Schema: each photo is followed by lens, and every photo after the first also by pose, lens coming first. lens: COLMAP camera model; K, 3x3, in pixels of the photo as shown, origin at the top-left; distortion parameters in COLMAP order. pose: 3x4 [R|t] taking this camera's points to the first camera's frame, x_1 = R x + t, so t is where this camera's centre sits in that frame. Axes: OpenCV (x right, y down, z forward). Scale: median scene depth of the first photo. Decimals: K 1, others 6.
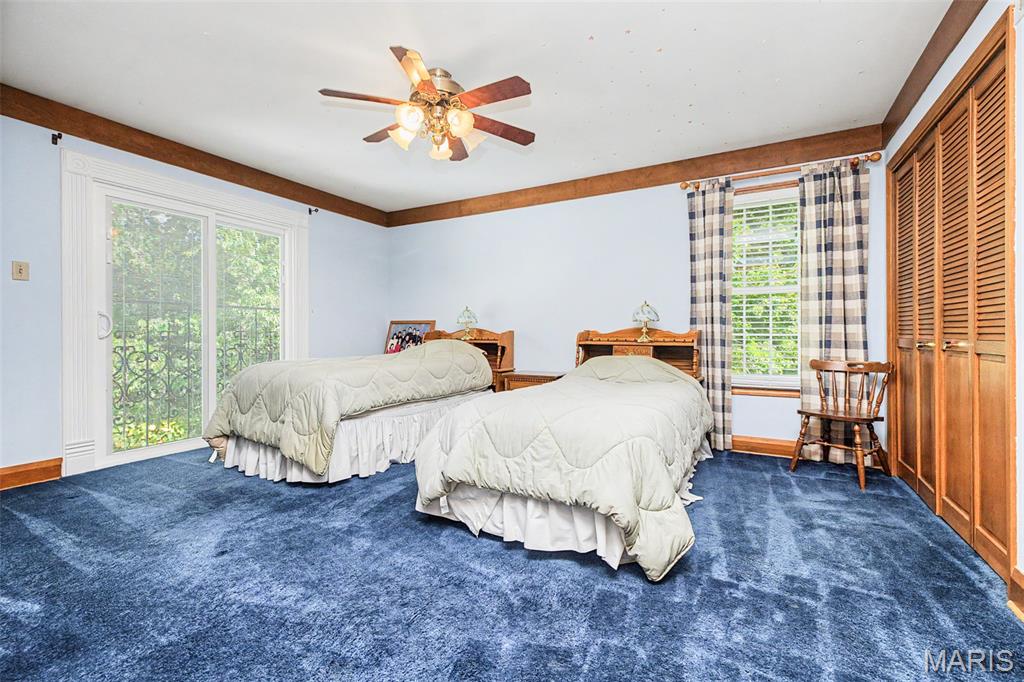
lens RADIAL K [[440.0, 0, 516.7], [0, 440.0, 335.9], [0, 0, 1]] dist [0.008977, -0.004751]
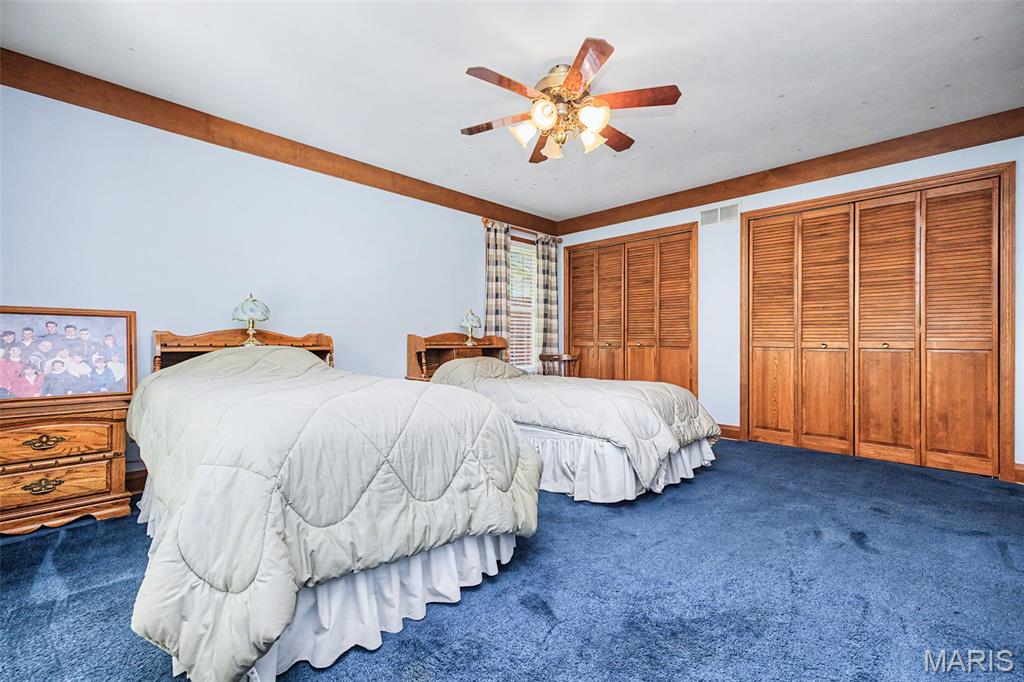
lens RADIAL K [[440.0, 0, 517.1], [0, 440.0, 342.6], [0, 0, 1]] dist [0.008977, -0.004751]
pose [[0.256031, -0.006819, 0.966645, -0.841749], [-0.001598, 0.999971, 0.007477, -0.001897], [-0.966667, -0.003459, 0.256012, 0.613626]]
